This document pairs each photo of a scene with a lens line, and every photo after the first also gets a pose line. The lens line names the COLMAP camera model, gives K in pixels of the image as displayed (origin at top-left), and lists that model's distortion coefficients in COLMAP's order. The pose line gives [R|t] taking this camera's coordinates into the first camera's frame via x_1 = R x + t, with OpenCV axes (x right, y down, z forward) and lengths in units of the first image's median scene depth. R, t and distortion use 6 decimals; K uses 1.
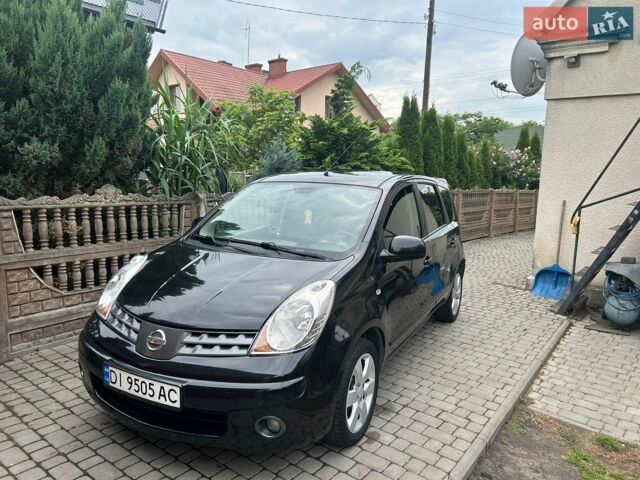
lens RADIAL K [[476.9, 0, 323.3], [0, 476.9, 240.7], [0, 0, 1]] dist [0.039615, -0.040470]
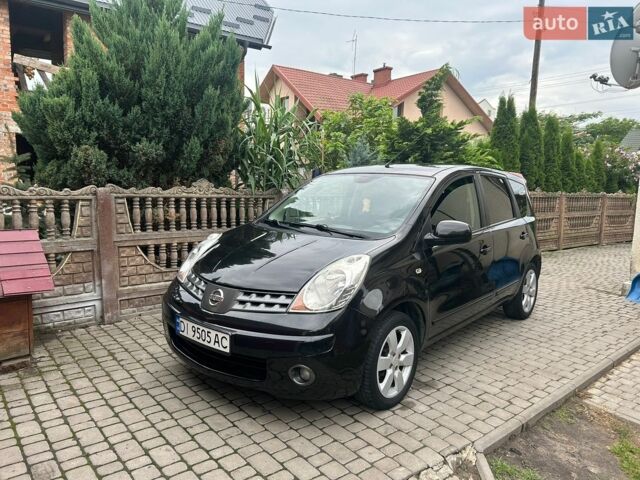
lens RADIAL K [[476.9, 0, 321.2], [0, 476.9, 239.1], [0, 0, 1]] dist [0.039615, -0.040470]
pose [[0.974621, 0.024736, -0.222492, 0.105729], [-0.029639, 0.999385, -0.018722, 0.048251], [0.221892, 0.024841, 0.974755, -0.066070]]
